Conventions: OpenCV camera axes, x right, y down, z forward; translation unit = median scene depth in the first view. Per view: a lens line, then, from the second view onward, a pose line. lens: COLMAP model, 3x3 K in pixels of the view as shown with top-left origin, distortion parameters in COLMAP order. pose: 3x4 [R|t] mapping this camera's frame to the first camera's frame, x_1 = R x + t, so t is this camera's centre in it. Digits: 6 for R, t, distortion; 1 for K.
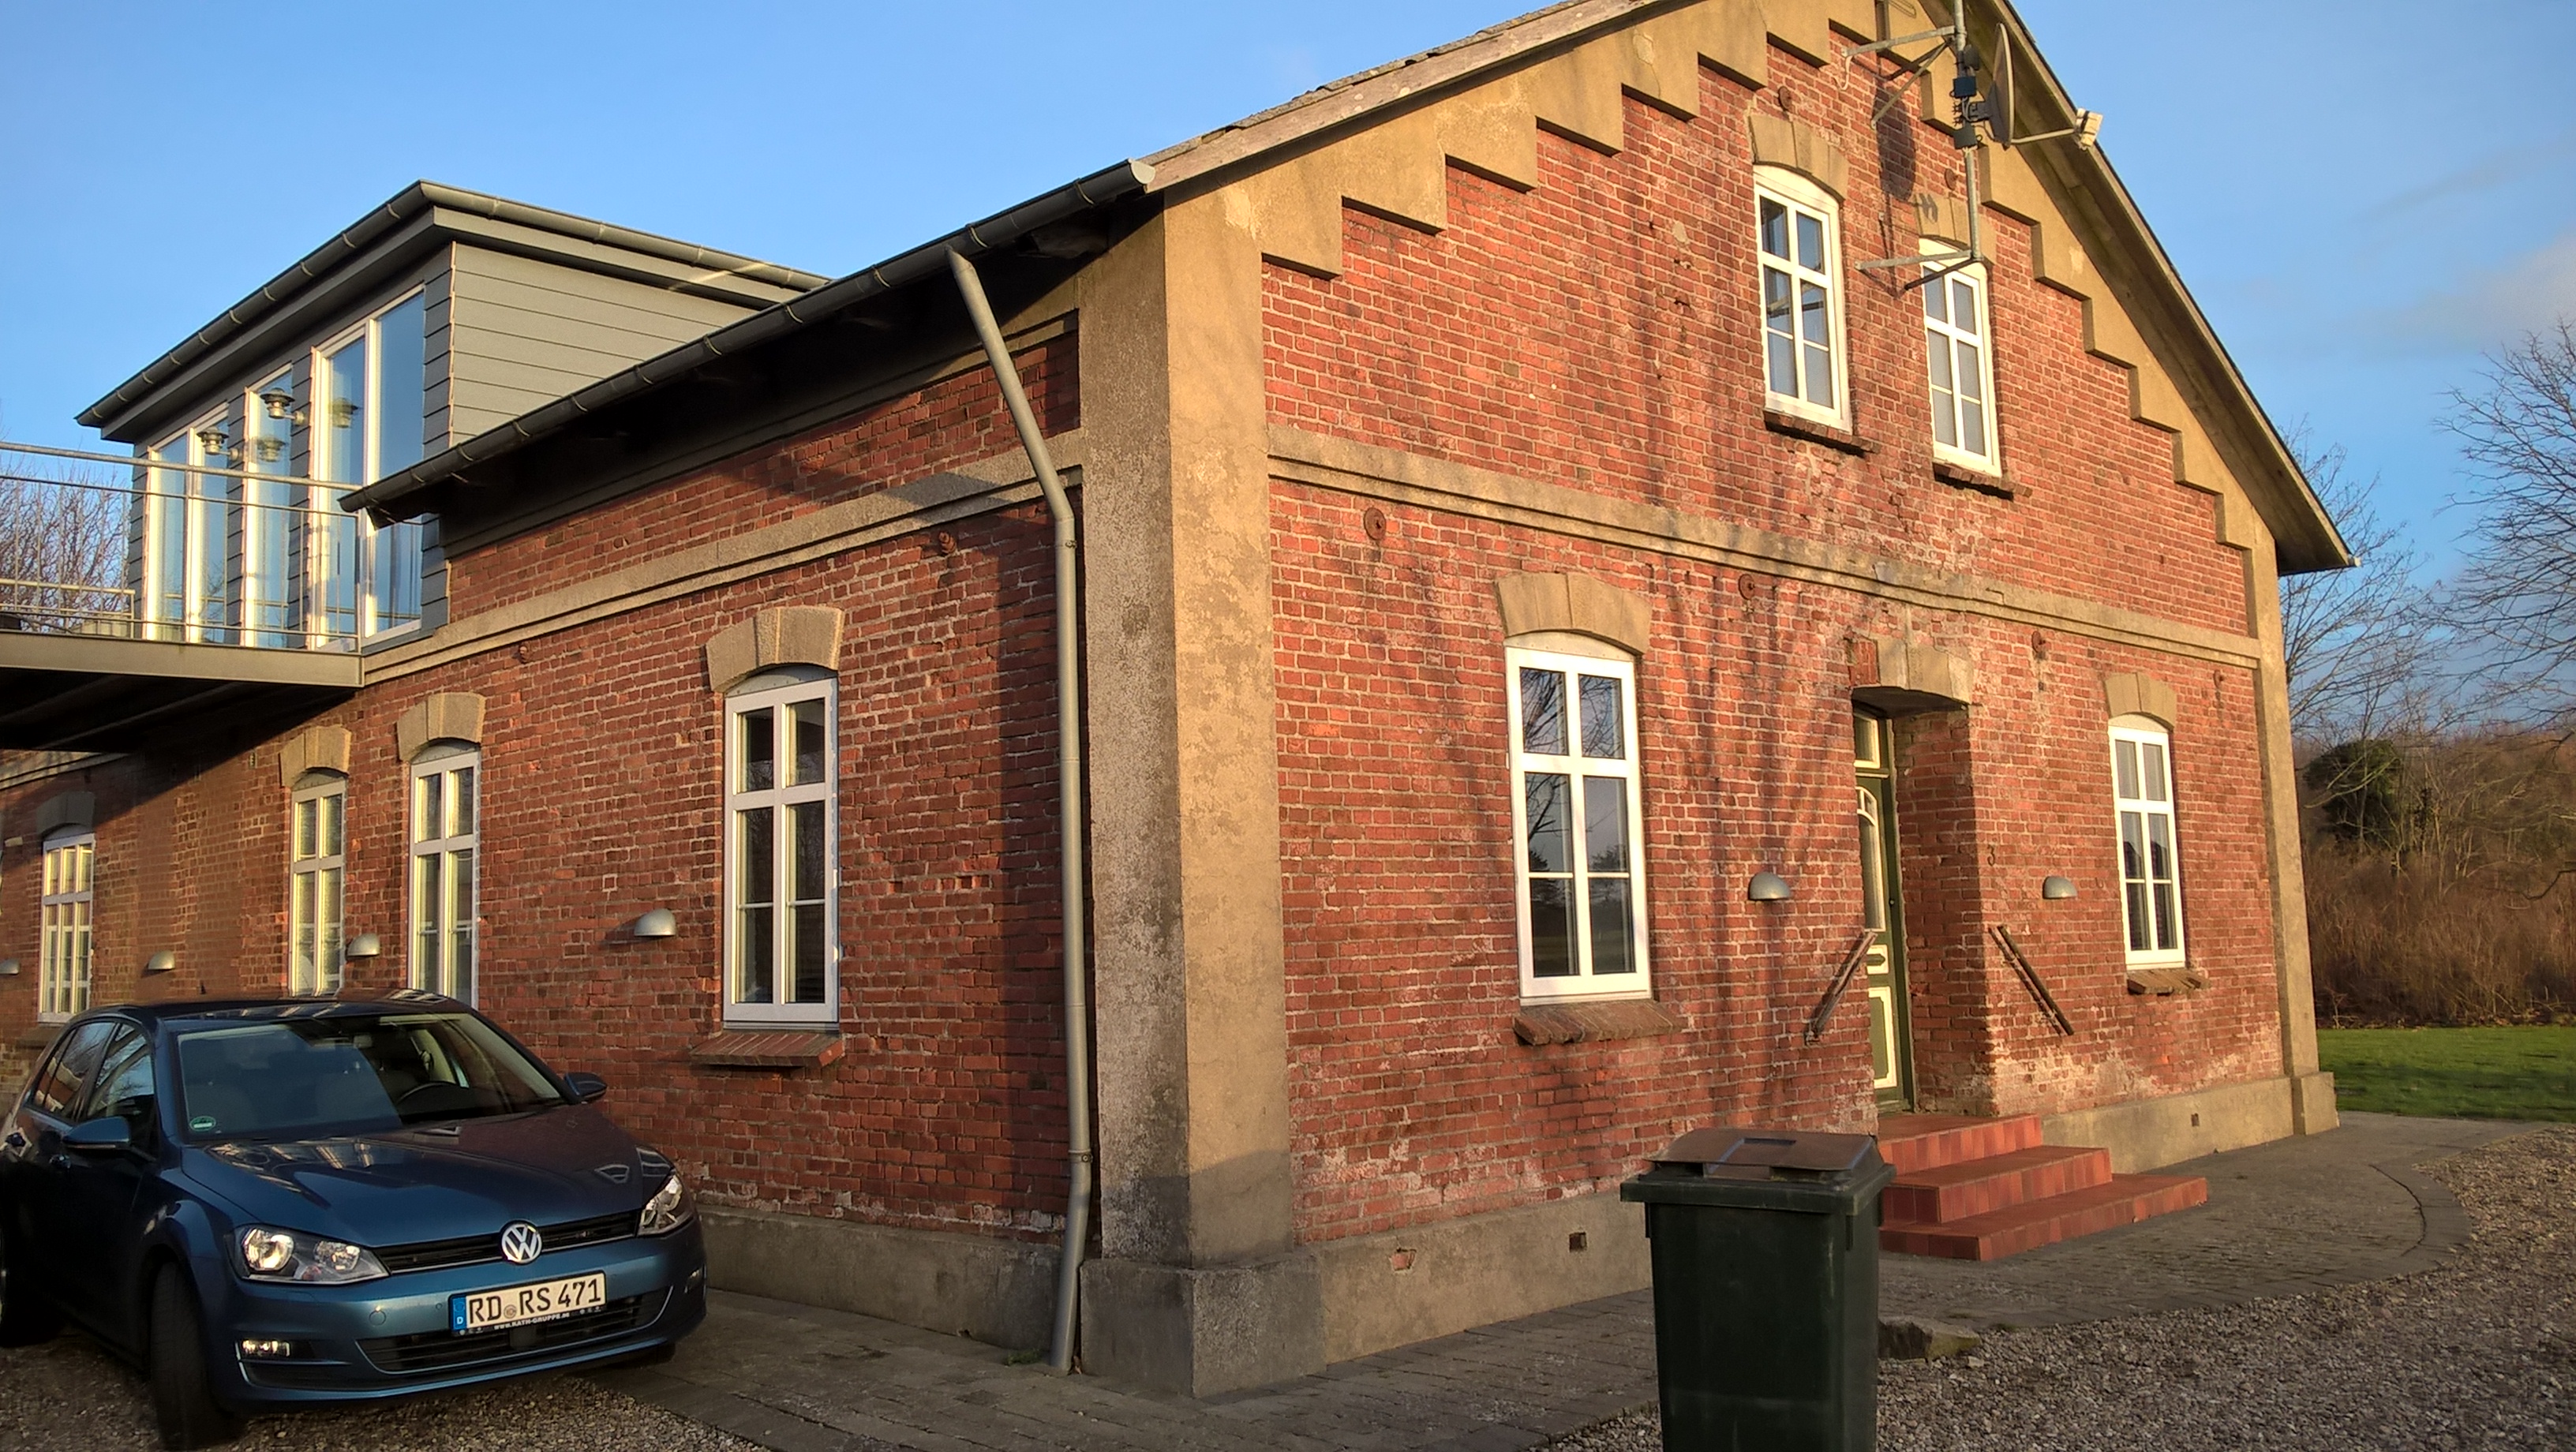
lens RADIAL K [[2074.7, 0, 1272.1], [0, 2074.7, 709.2], [0, 0, 1]] dist [-0.013176, -0.005572]
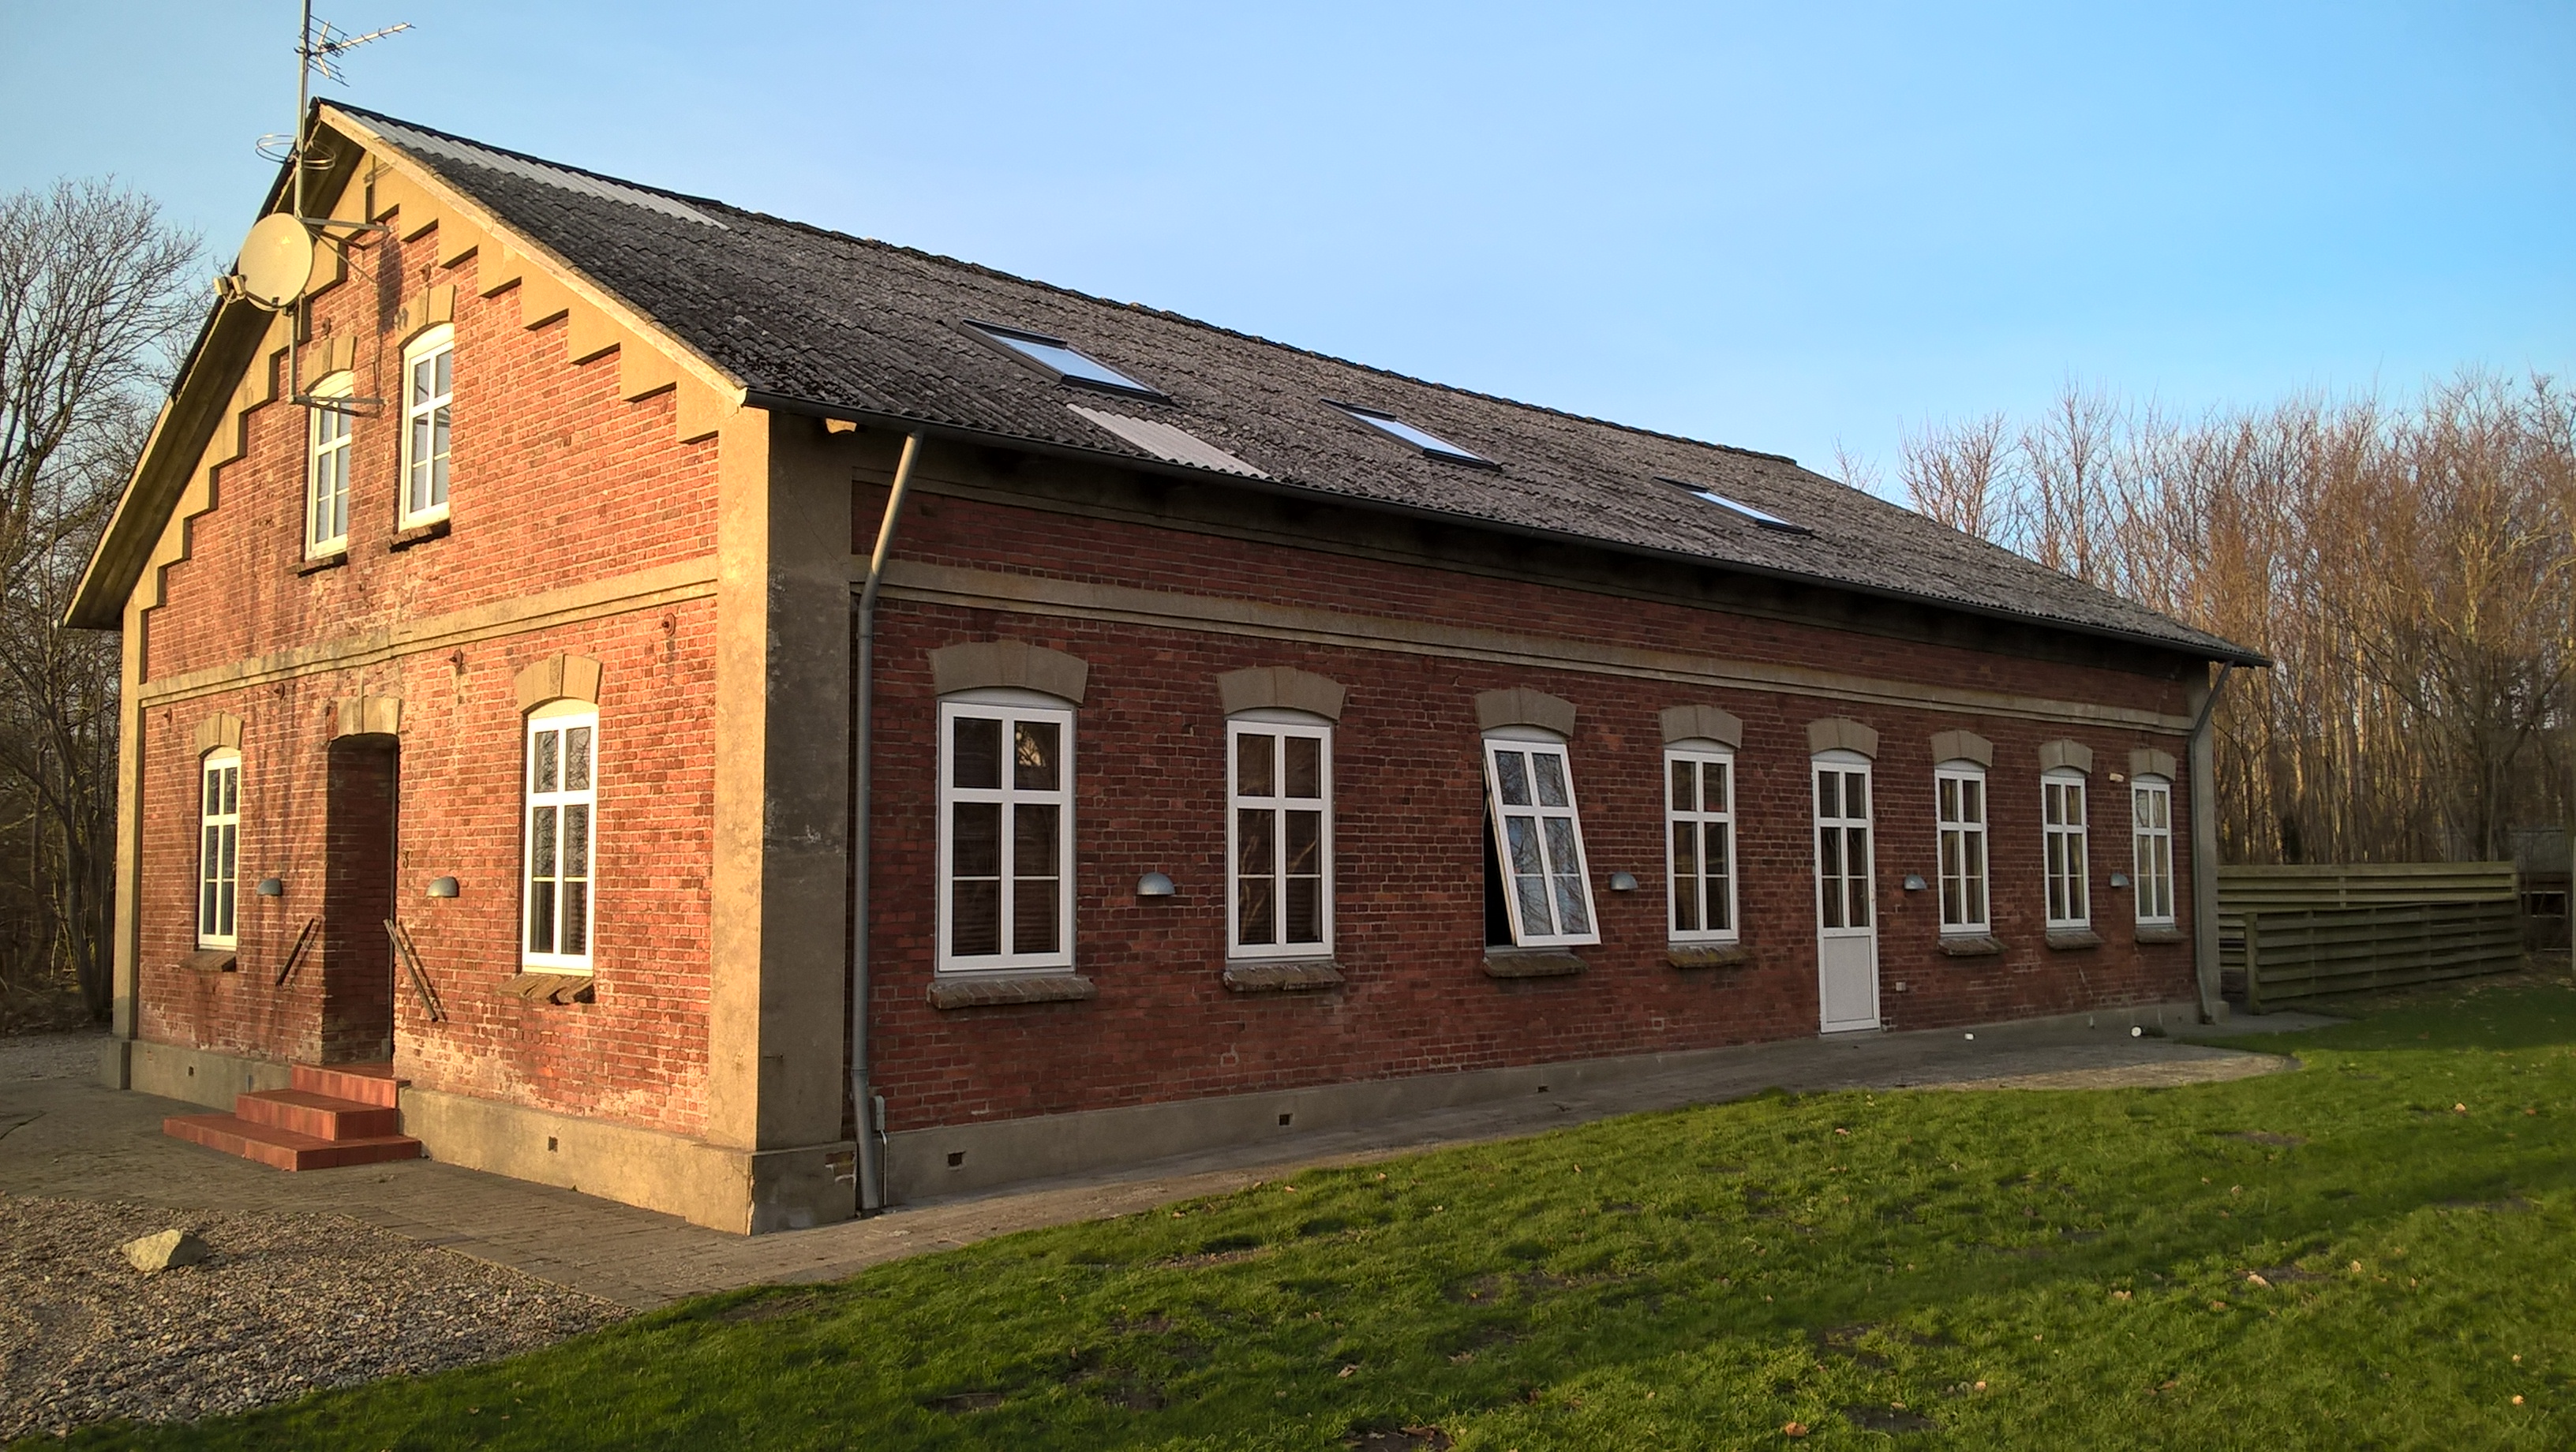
lens RADIAL K [[2074.7, 0, 1288.5], [0, 2074.7, 731.3], [0, 0, 1]] dist [-0.013176, -0.005572]
pose [[0.006881, -0.046762, -0.998882, 0.797317], [0.115855, 0.992216, -0.045652, 0.057305], [0.993242, -0.115412, 0.012245, 0.777508]]
